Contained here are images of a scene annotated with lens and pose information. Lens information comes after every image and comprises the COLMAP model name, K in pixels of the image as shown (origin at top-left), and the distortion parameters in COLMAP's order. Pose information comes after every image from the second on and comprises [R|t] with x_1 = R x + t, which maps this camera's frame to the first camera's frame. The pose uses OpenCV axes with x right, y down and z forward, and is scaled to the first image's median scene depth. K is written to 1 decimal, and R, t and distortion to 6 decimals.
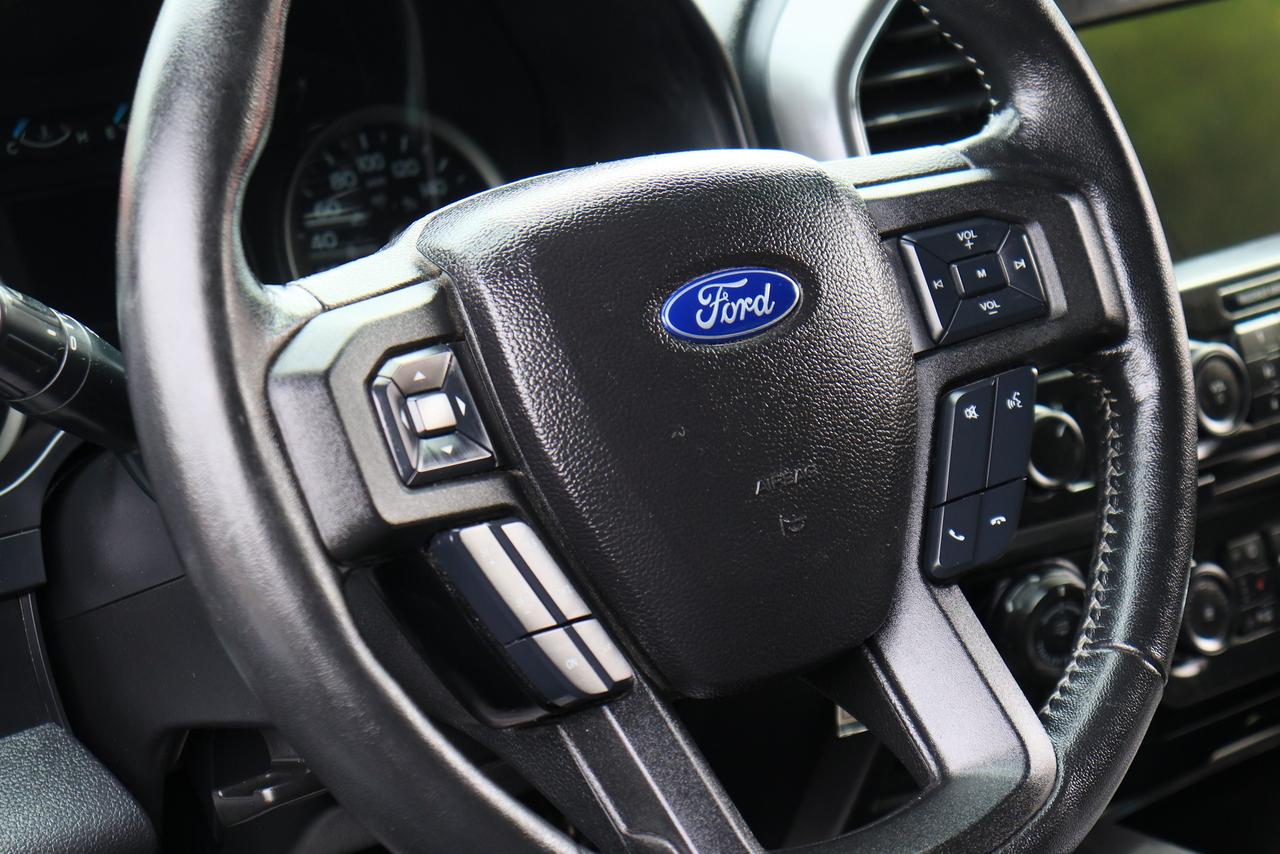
lens RADIAL K [[3147.2, 0, 640.0], [0, 3147.2, 427.0], [0, 0, 1]] dist [0.384632, -0.186214]
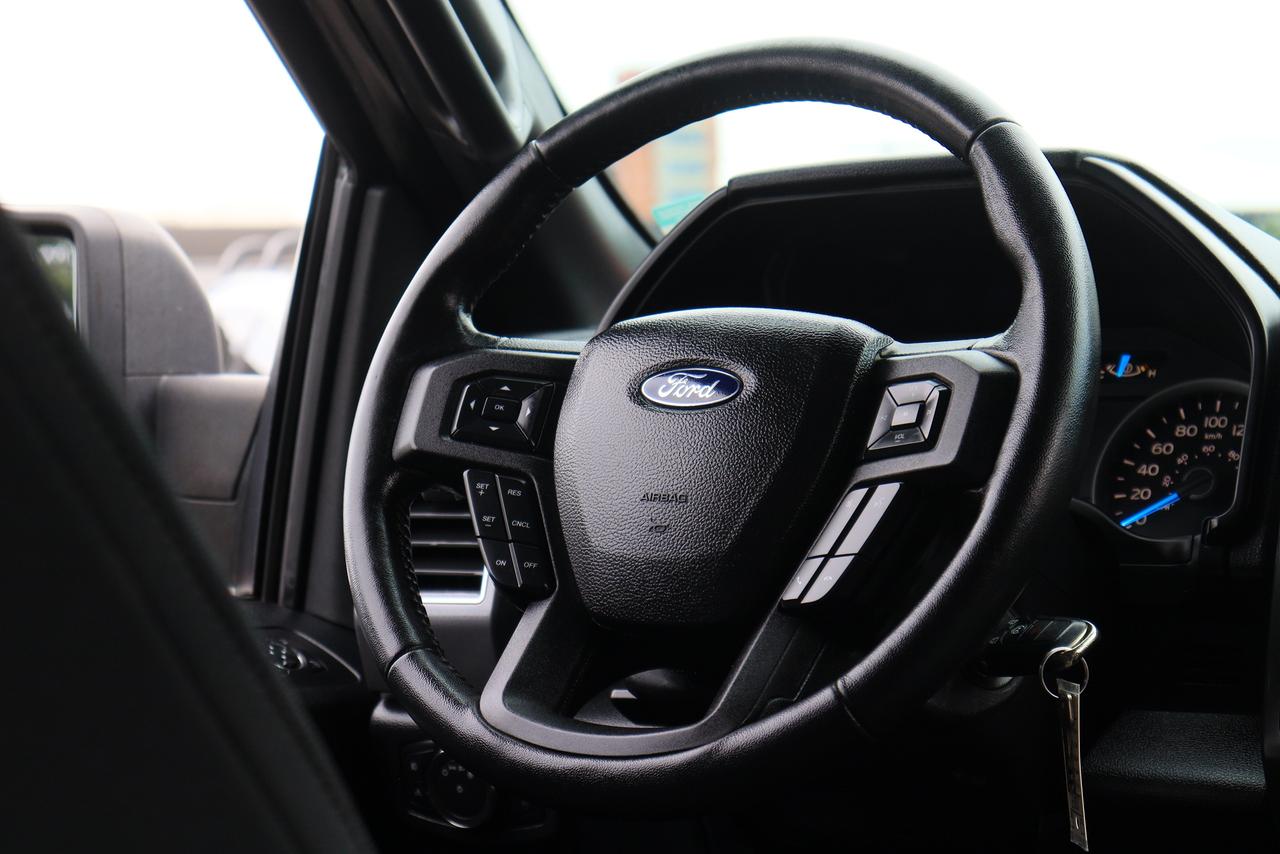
lens RADIAL K [[3147.2, 0, 640.0], [0, 3147.2, 427.0], [0, 0, 1]] dist [0.384632, -0.186214]
pose [[0.260786, 0.051593, -0.964017, 1.510676], [-0.289643, 0.956750, -0.027150, 0.028709], [0.920922, 0.286301, 0.264450, 0.570515]]
